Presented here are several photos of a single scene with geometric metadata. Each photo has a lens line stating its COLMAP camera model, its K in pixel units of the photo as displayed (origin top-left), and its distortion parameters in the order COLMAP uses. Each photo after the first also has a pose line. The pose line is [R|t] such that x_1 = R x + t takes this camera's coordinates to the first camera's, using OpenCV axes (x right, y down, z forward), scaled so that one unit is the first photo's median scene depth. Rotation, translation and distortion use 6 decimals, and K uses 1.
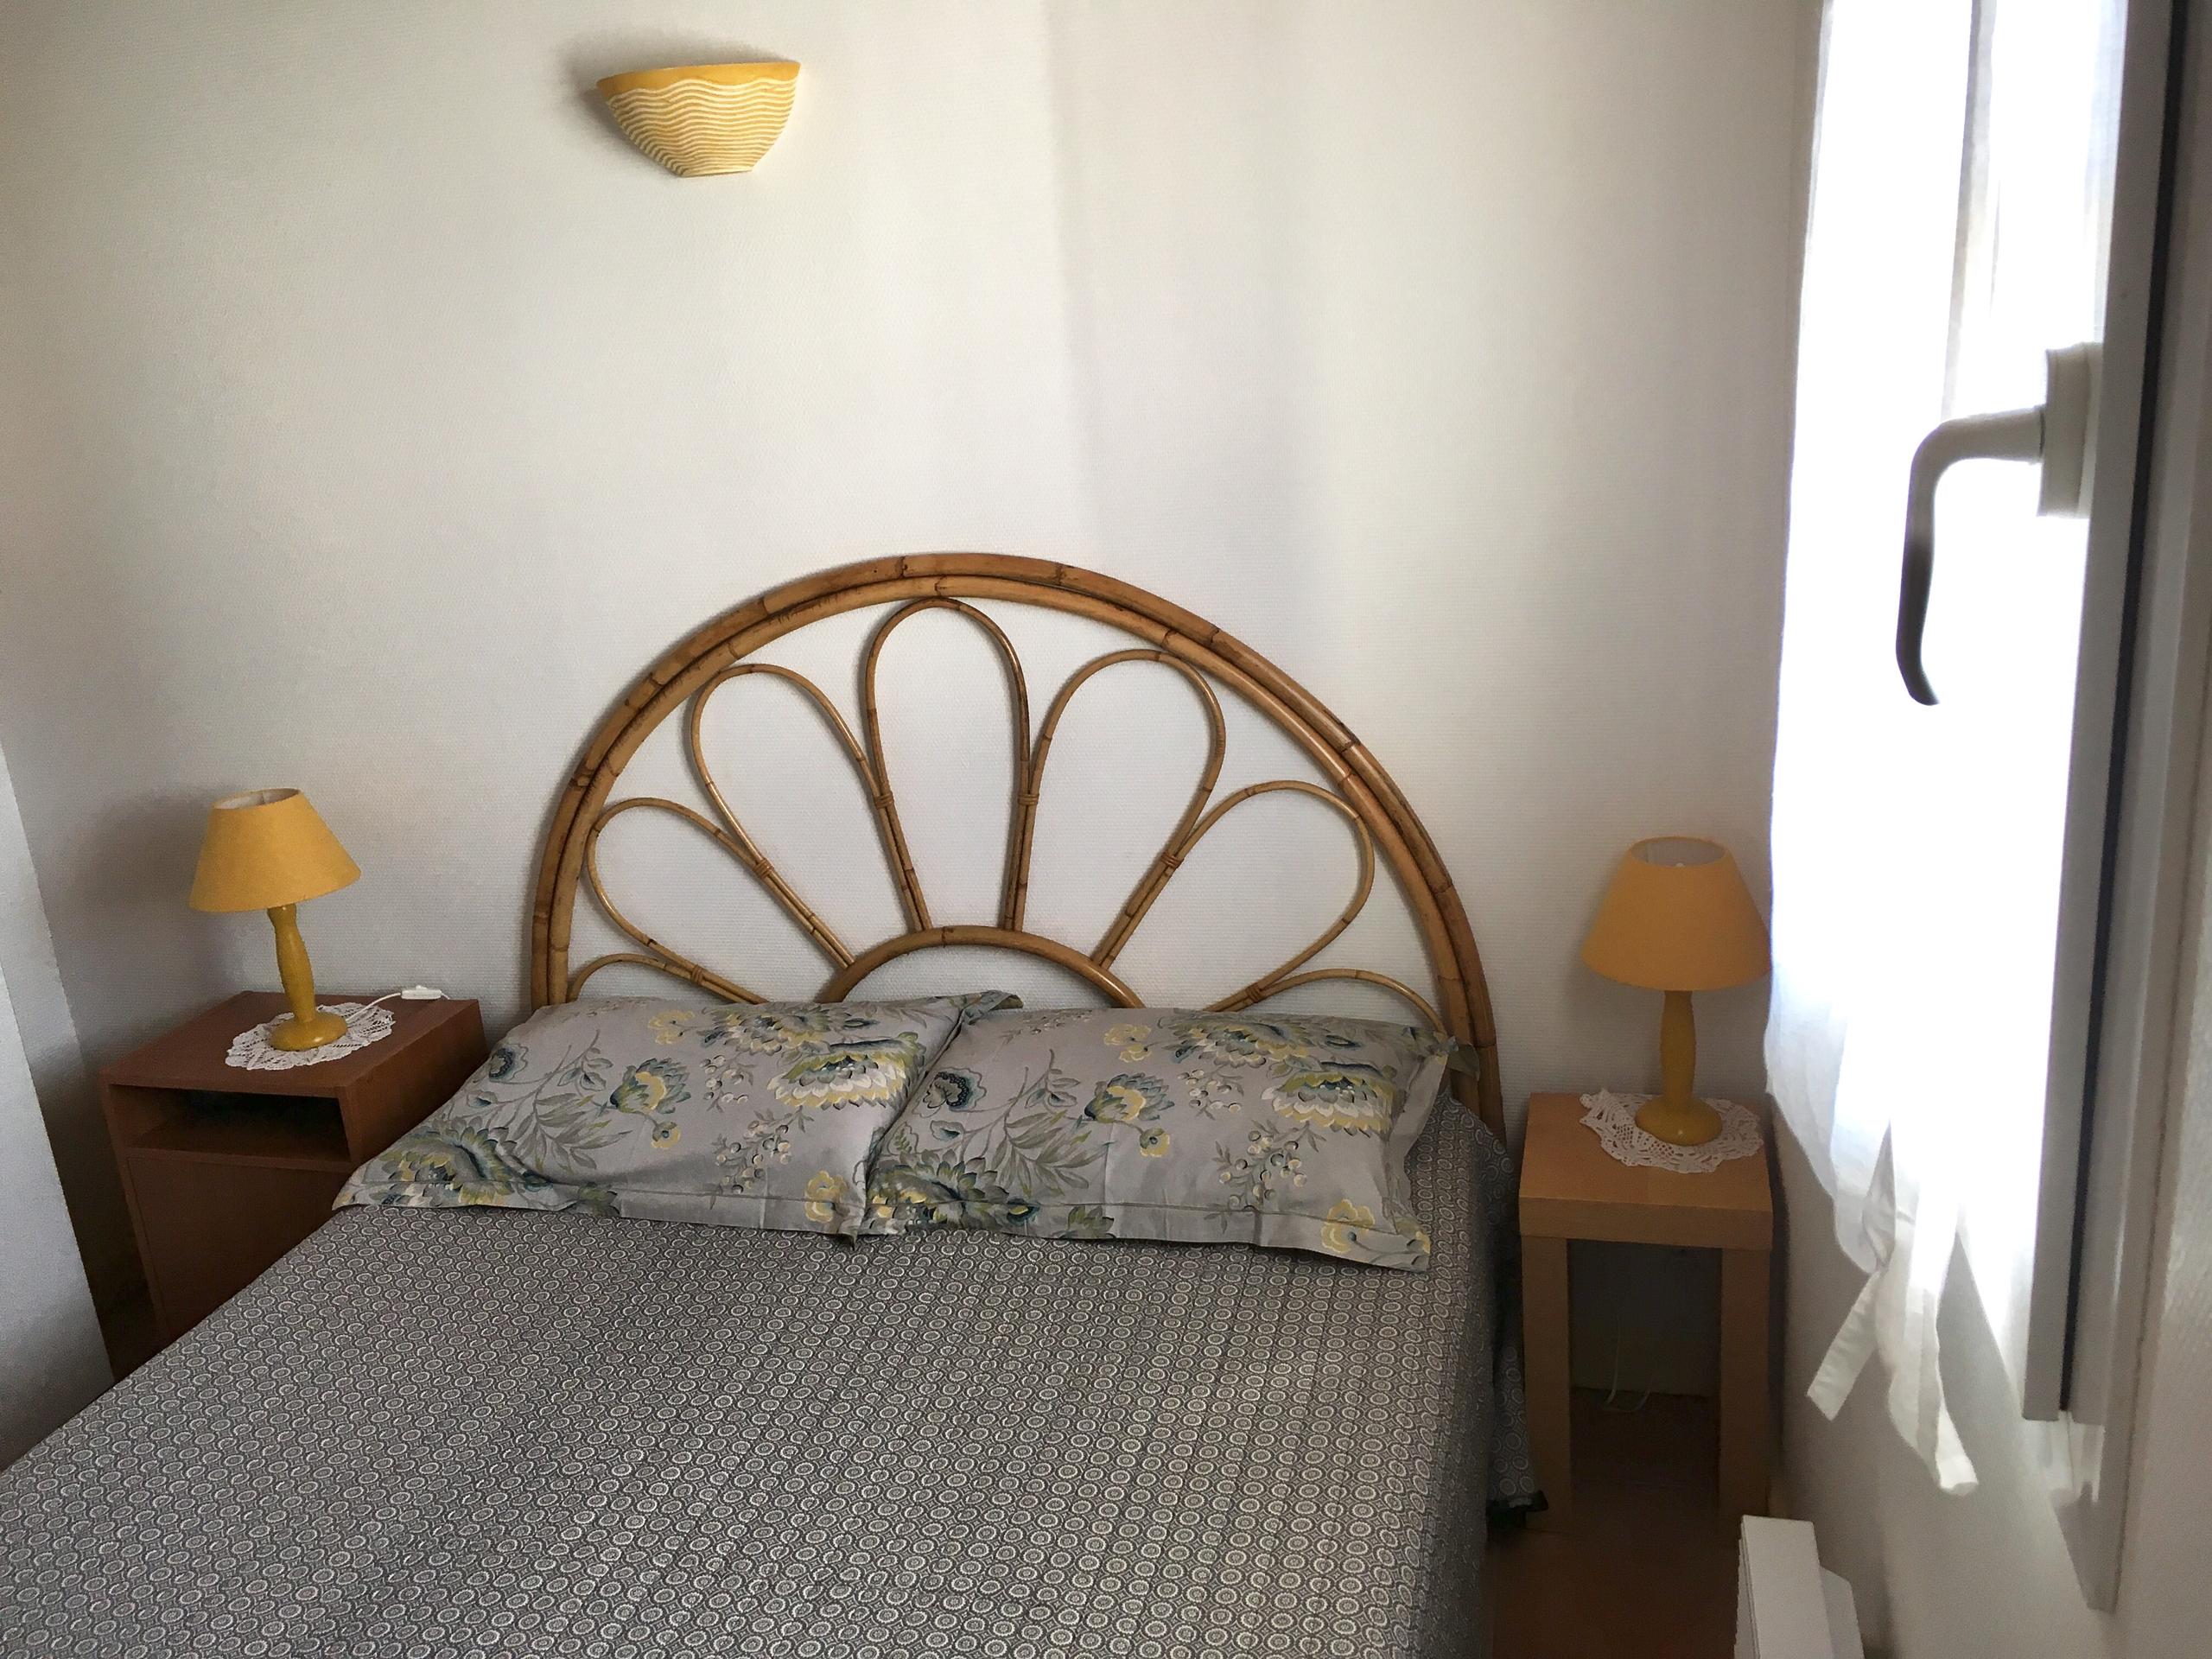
lens RADIAL K [[1843.7, 0, 1105.1], [0, 1843.7, 827.9], [0, 0, 1]] dist [0.014692, -0.000007]
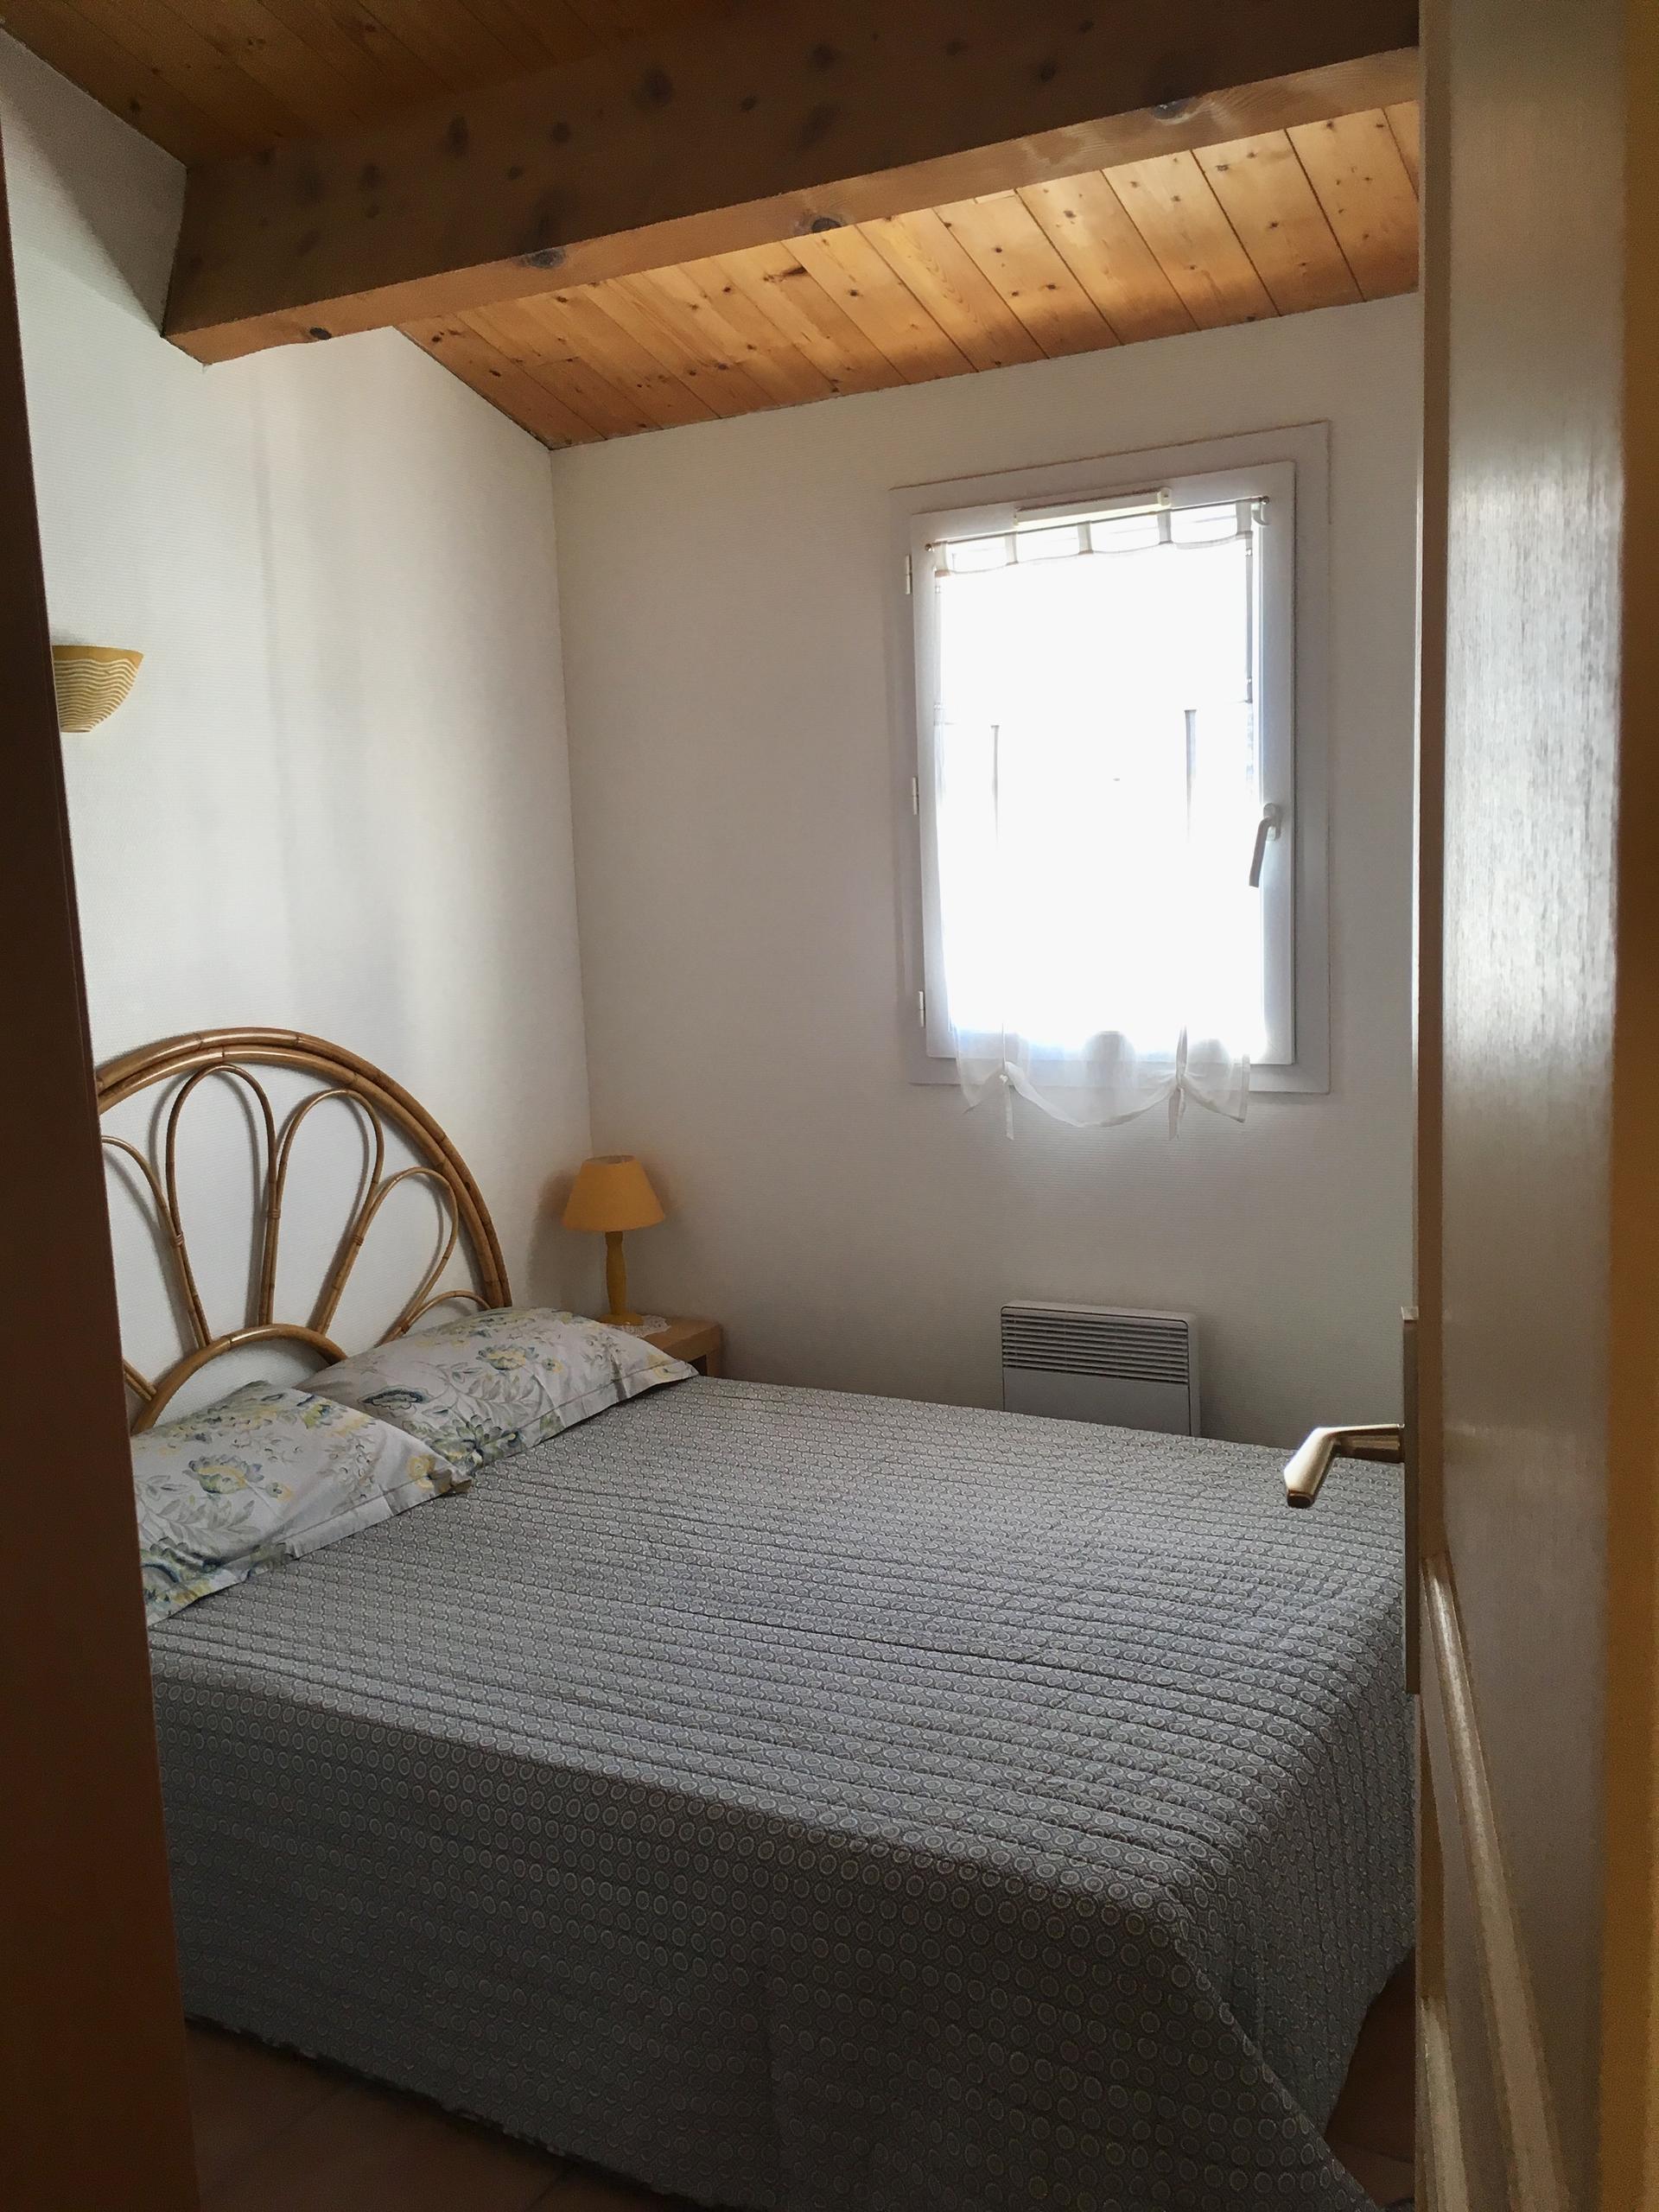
lens RADIAL K [[1843.7, 0, 829.1], [0, 1843.7, 1107.3], [0, 0, 1]] dist [0.014692, -0.000007]
pose [[0.223491, -0.030572, 0.974226, -1.283762], [0.300473, 0.952992, -0.039024, 0.083994], [-0.927236, 0.301450, 0.222172, 0.336852]]
